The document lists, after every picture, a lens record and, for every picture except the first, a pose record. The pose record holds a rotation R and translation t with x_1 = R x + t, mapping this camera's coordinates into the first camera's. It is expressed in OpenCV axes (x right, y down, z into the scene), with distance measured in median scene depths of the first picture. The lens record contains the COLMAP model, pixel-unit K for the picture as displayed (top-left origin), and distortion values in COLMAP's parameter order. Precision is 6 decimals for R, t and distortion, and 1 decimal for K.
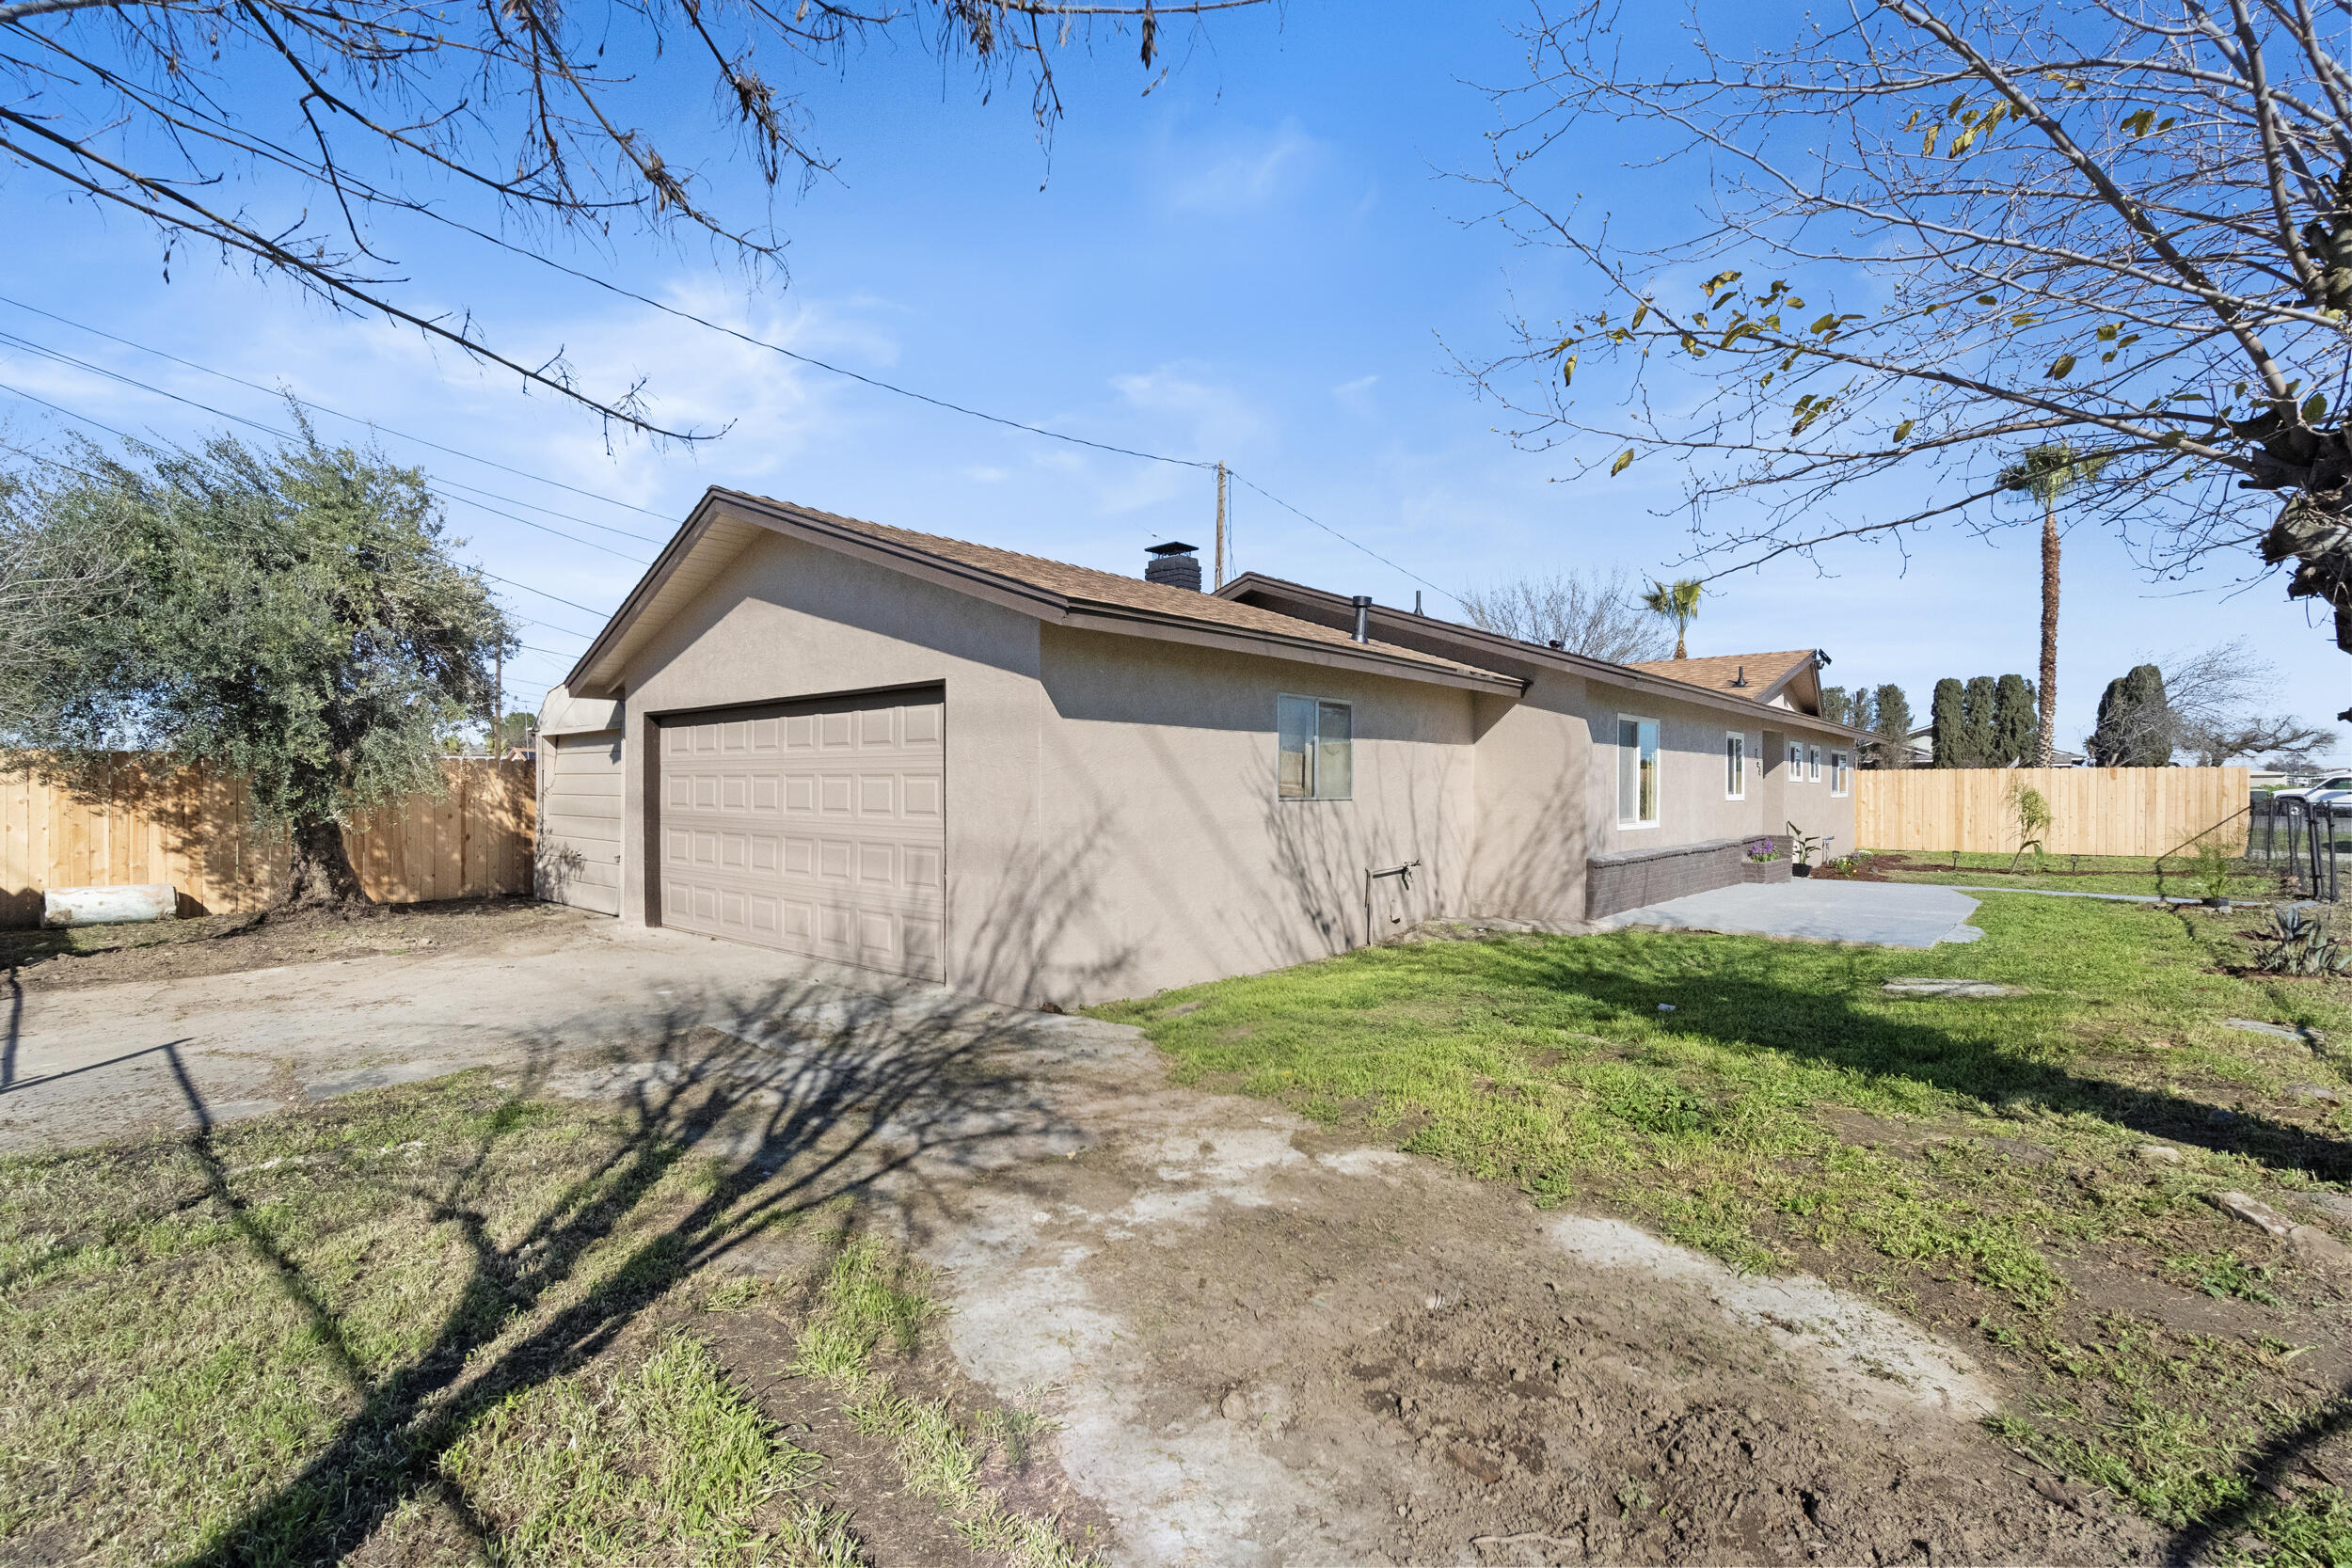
lens RADIAL K [[1084.9, 0, 1173.2], [0, 1084.9, 783.6], [0, 0, 1]] dist [0.000555, 0.002151]
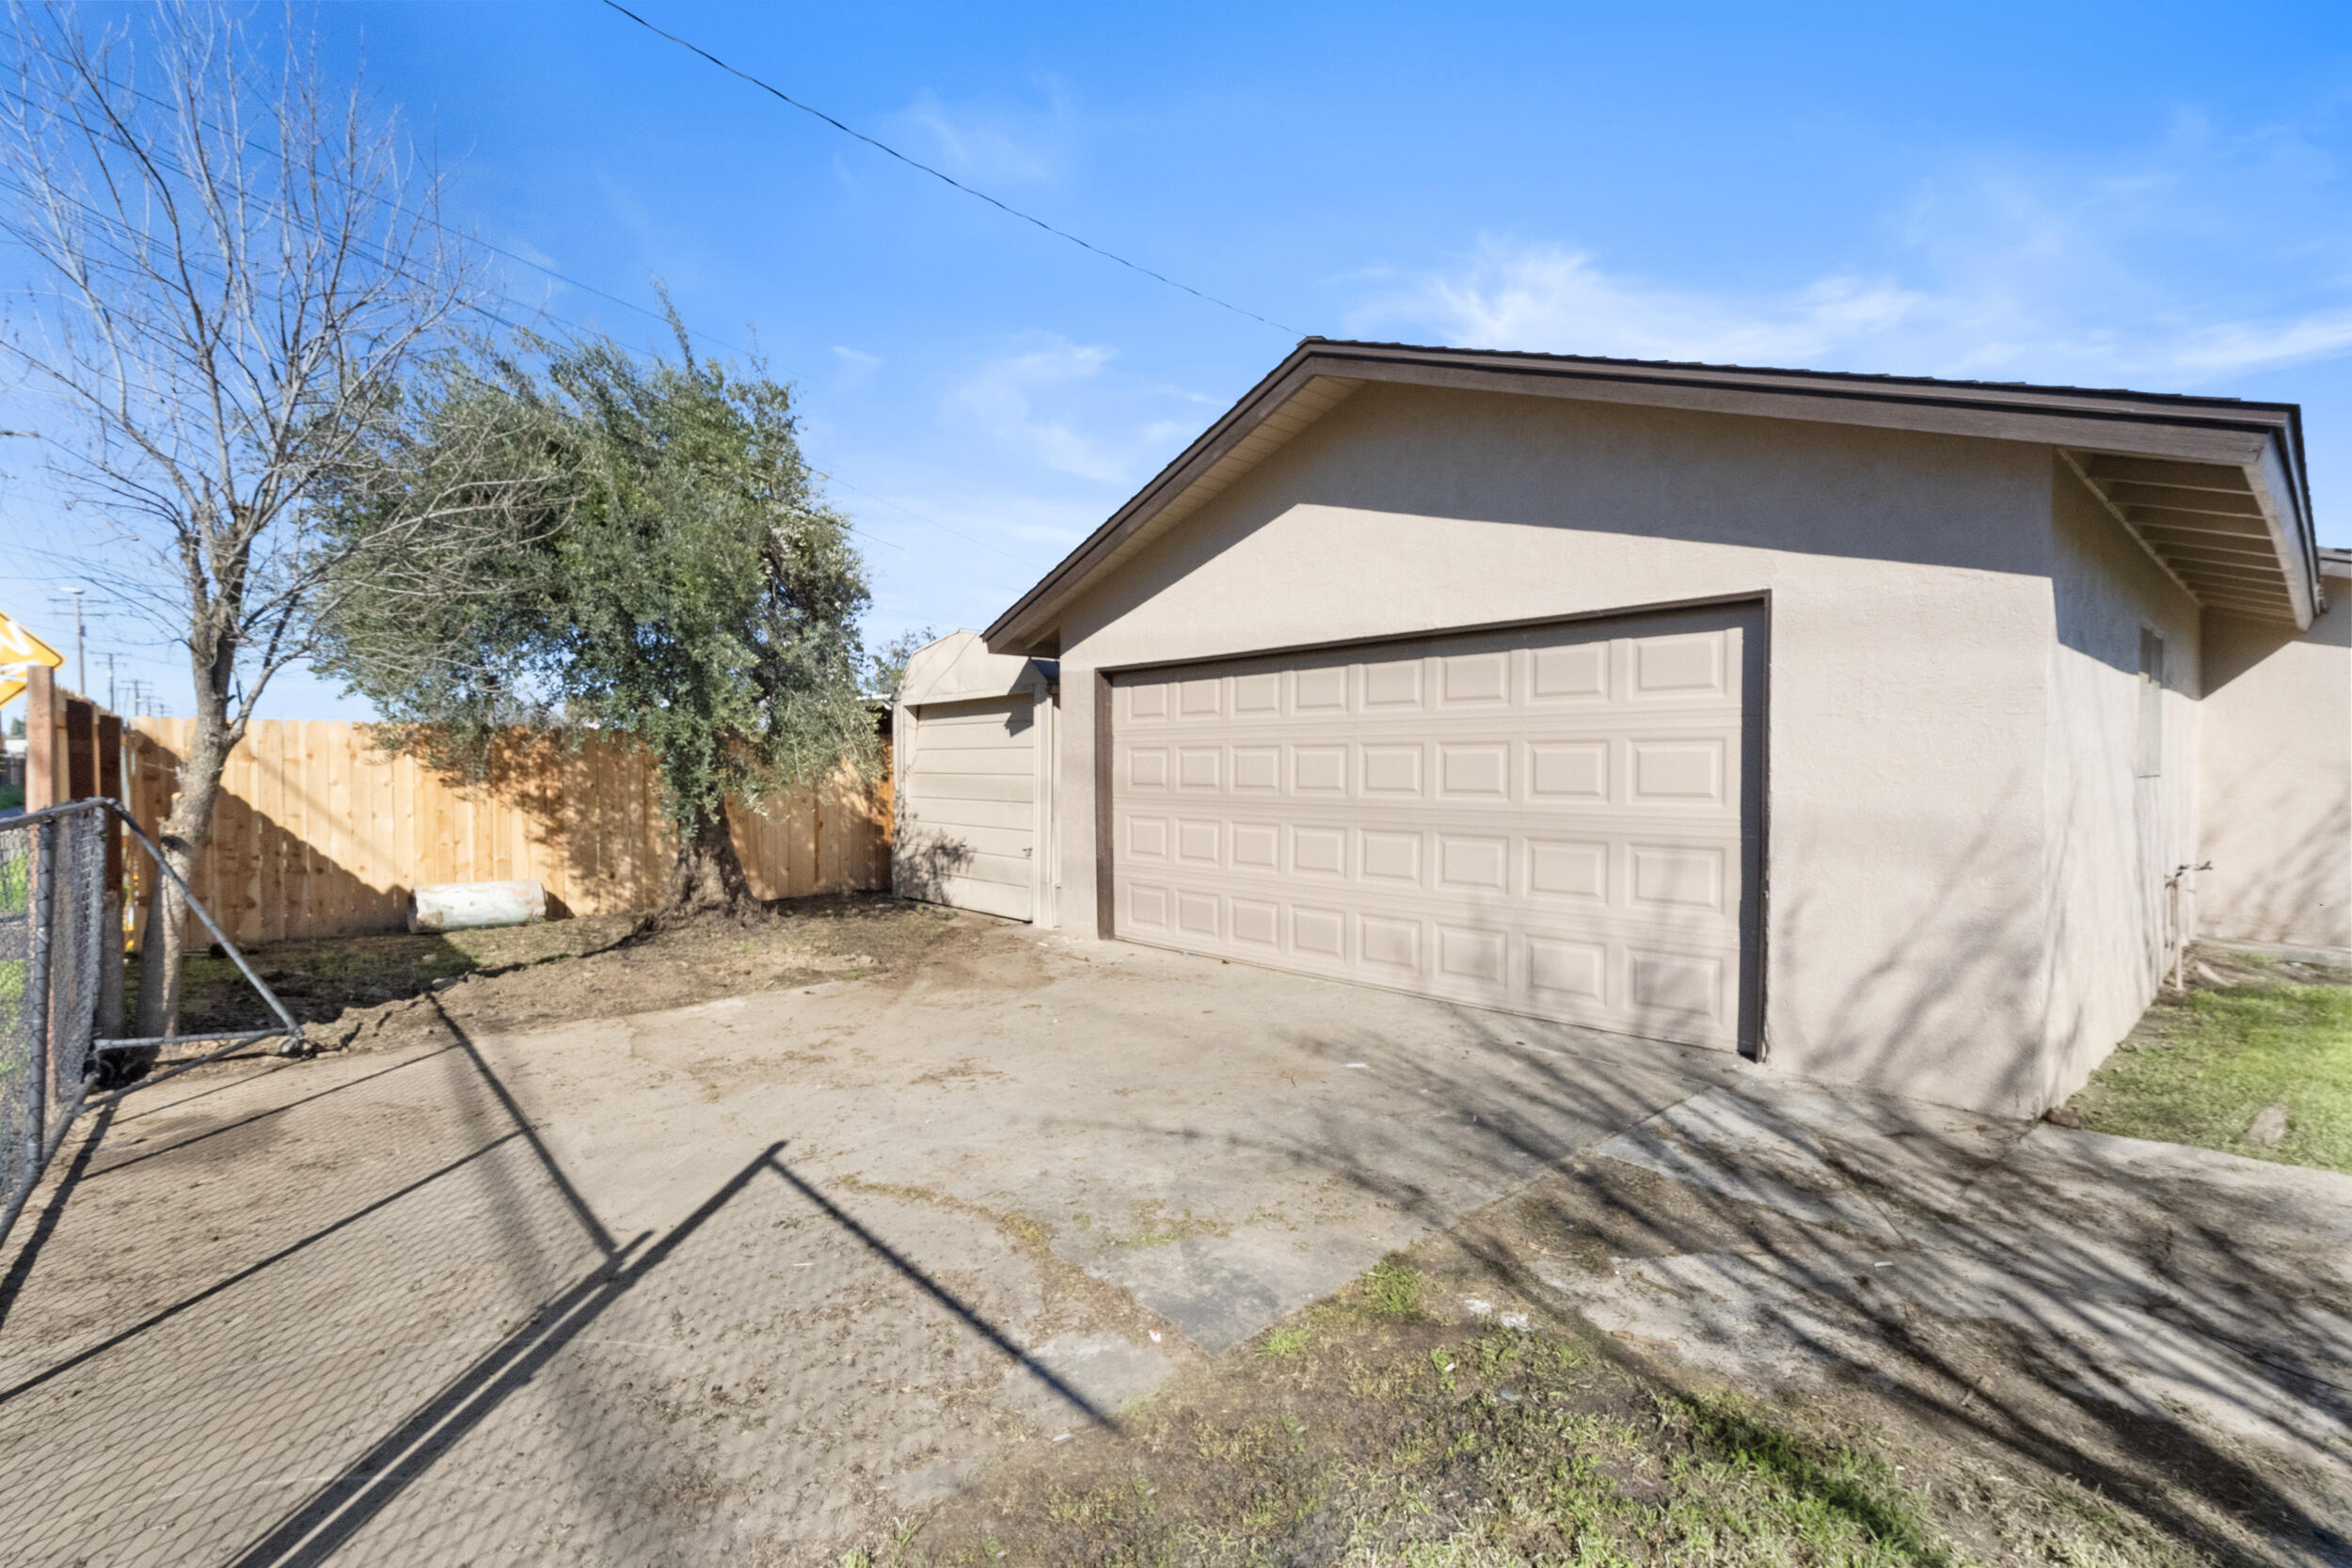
lens RADIAL K [[1084.9, 0, 1181.3], [0, 1084.9, 780.7], [0, 0, 1]] dist [0.000555, 0.002151]
pose [[0.993862, -0.004251, -0.110548, -0.329069], [0.005958, 0.999868, 0.015111, 0.004464], [0.110469, -0.015676, 0.993756, 0.212197]]
